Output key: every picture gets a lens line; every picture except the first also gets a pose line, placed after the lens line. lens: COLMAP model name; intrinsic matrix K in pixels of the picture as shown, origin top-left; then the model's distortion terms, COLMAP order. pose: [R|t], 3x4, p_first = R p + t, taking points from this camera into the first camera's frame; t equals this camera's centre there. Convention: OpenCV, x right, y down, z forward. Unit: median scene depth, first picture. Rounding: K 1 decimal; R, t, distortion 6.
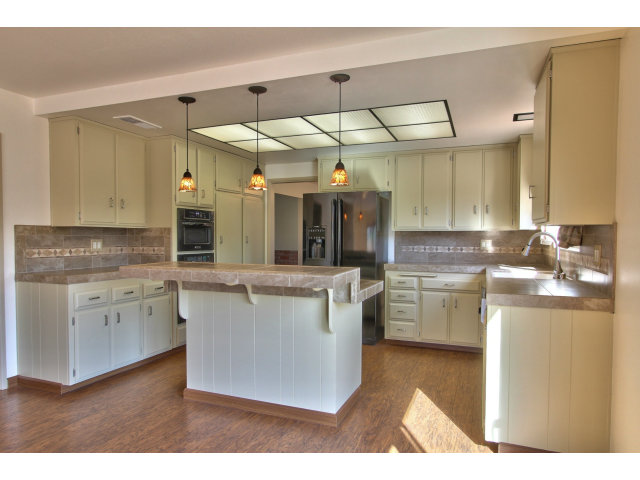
lens RADIAL K [[409.4, 0, 320.1], [0, 409.4, 248.9], [0, 0, 1]] dist [-0.003302, 0.000152]
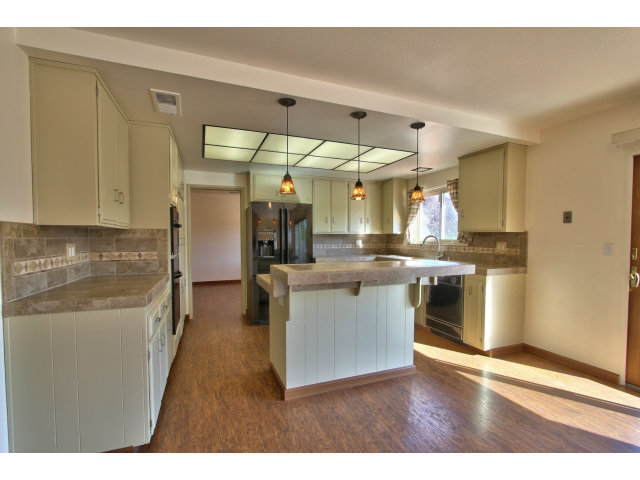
lens RADIAL K [[295.4, 0, 321.9], [0, 295.4, 248.4], [0, 0, 1]] dist [-0.016471, 0.000625]
pose [[0.723233, -0.028011, 0.690035, -0.590403], [0.022326, 0.999603, 0.017178, -0.013923], [-0.690243, 0.002981, 0.723572, 0.324209]]
